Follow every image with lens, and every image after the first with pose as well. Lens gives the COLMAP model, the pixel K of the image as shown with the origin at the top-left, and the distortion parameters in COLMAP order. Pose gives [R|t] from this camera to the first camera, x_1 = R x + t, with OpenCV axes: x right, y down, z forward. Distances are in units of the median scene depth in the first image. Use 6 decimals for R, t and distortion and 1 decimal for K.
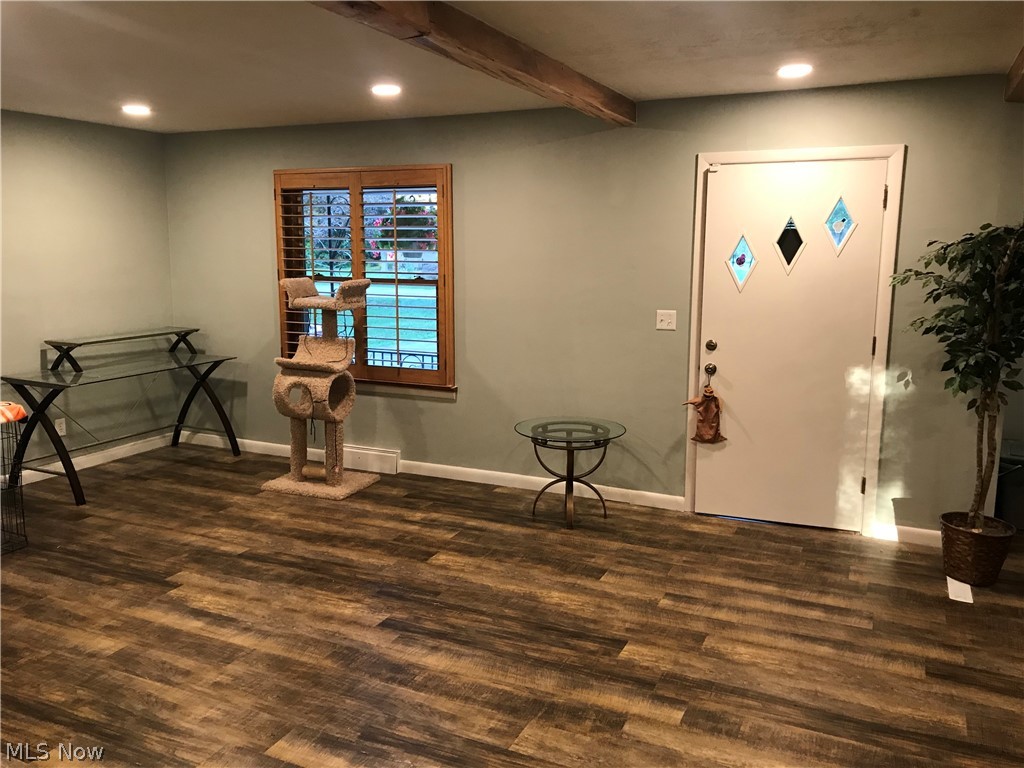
lens RADIAL K [[853.4, 0, 512.0], [0, 853.4, 384.0], [0, 0, 1]] dist [0.012839, 0.004258]
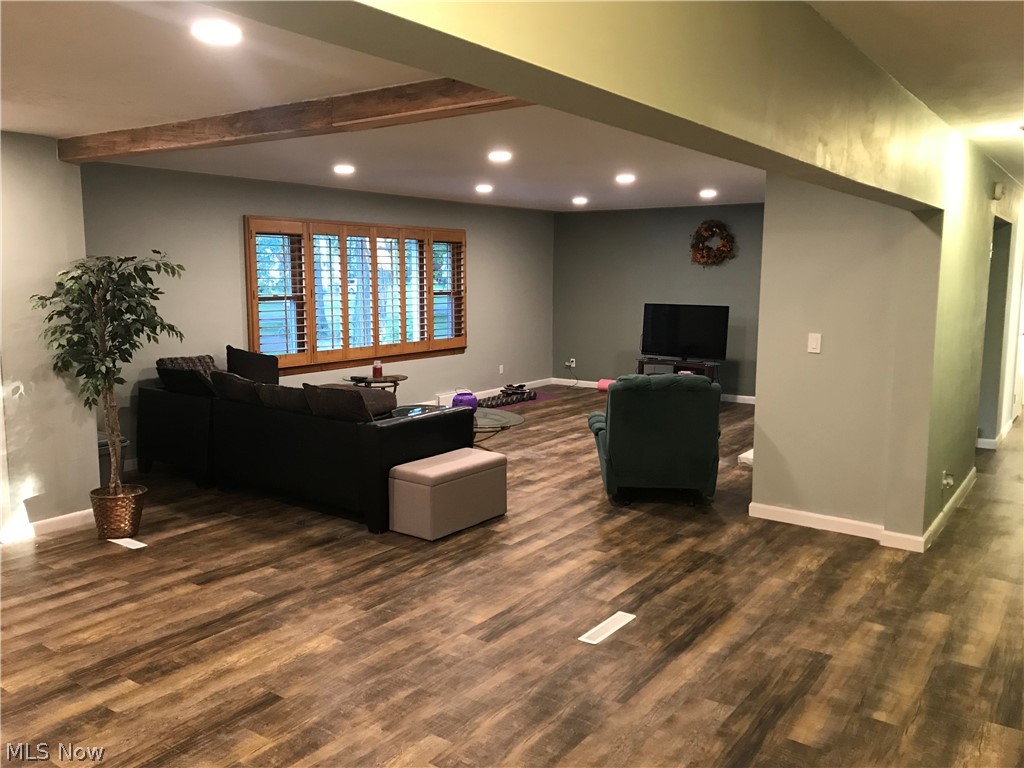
lens RADIAL K [[853.4, 0, 512.0], [0, 853.4, 384.0], [0, 0, 1]] dist [0.012839, 0.004258]
pose [[0.168760, -0.135773, 0.976261, -0.680504], [0.170800, 0.979511, 0.106700, -0.033025], [-0.970746, 0.148738, 0.188492, 0.201894]]
